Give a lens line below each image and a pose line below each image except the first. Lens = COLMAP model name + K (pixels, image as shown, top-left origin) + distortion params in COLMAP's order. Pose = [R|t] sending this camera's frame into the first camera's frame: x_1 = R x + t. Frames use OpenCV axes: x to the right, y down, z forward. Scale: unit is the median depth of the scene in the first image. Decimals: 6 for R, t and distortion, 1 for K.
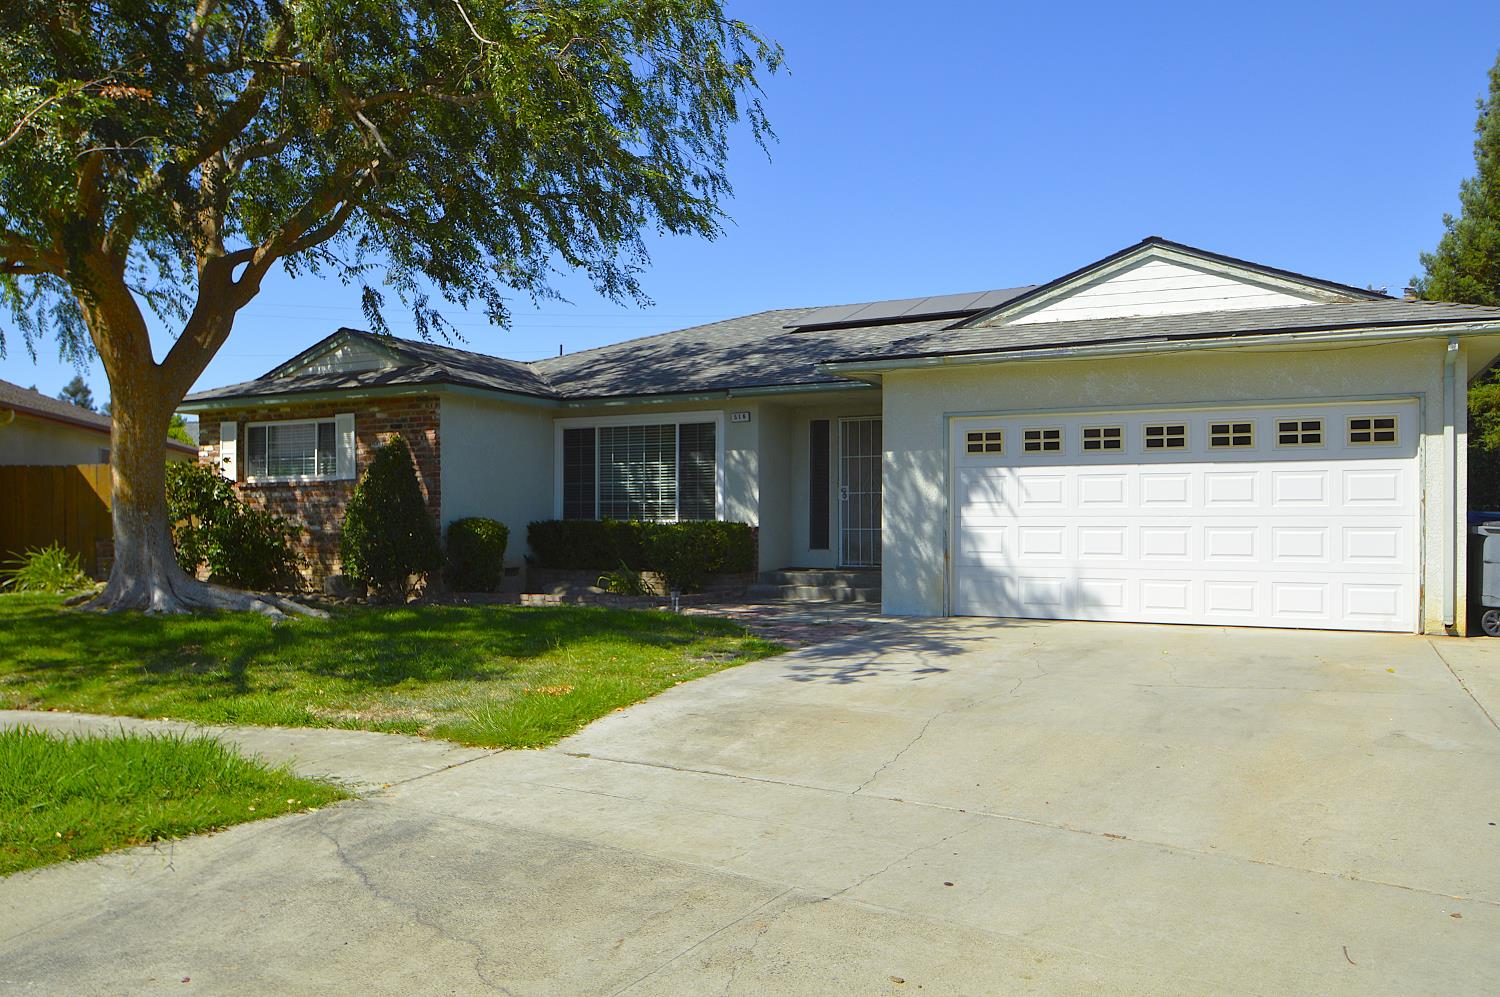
lens RADIAL K [[899.9, 0, 750.0], [0, 899.9, 498.5], [0, 0, 1]] dist [-0.033101, -0.000651]
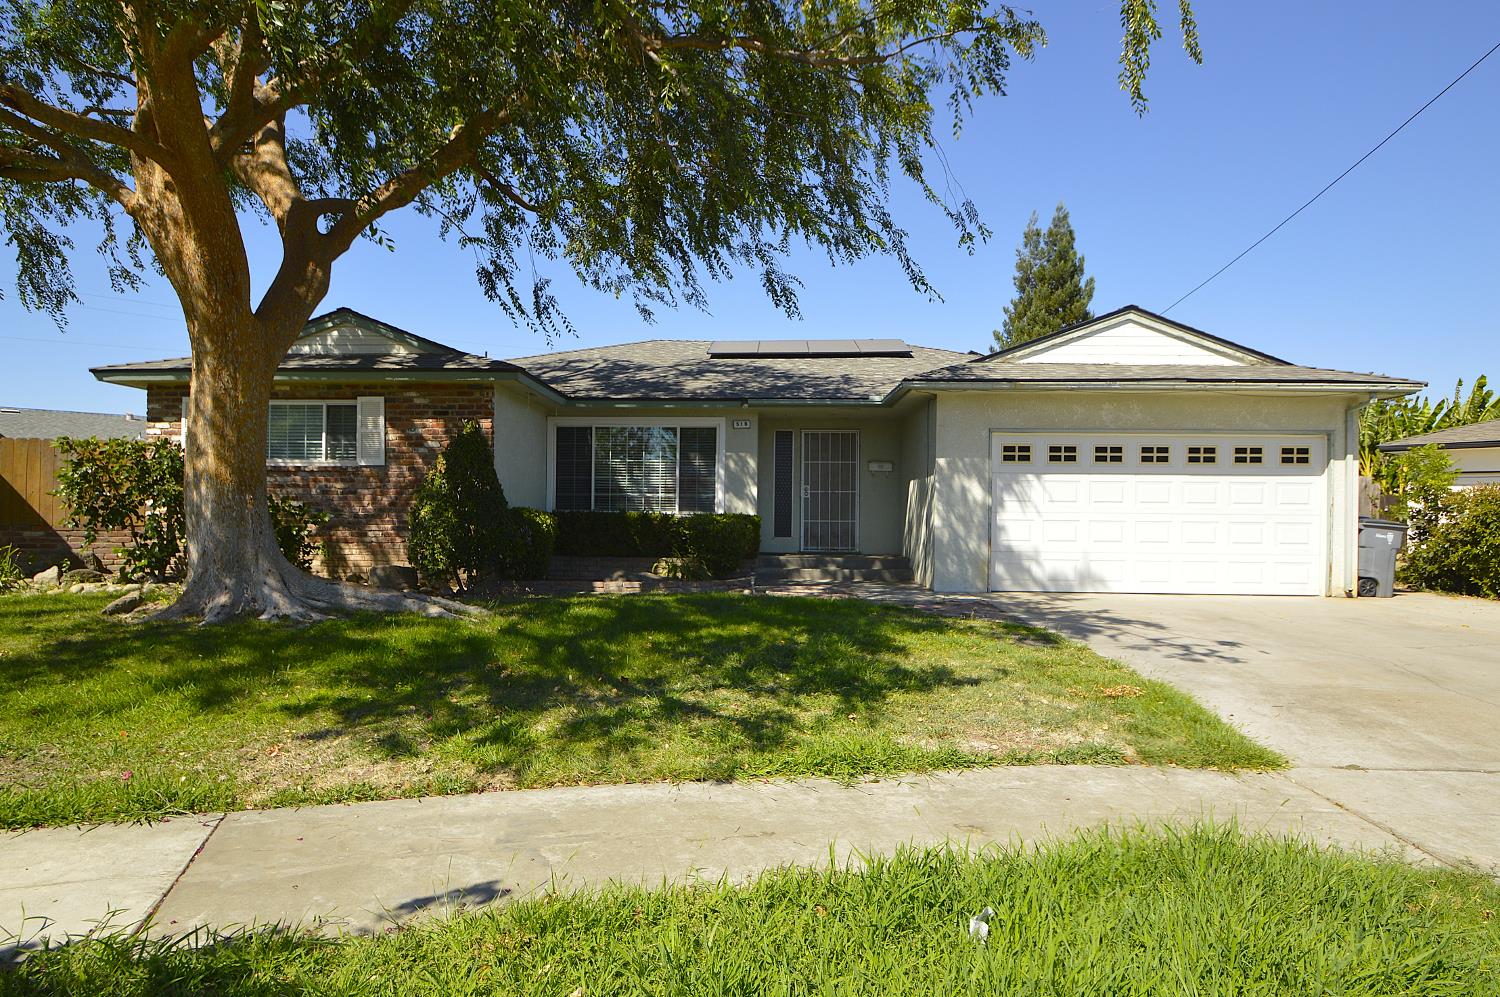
lens RADIAL K [[682.9, 0, 750.0], [0, 682.9, 498.5], [0, 0, 1]] dist [-0.010197, -0.000422]
pose [[0.937688, 0.018787, 0.346970, -0.417236], [-0.019207, 0.999813, -0.002231, 0.009904], [-0.346947, -0.004572, 0.937873, 0.228418]]
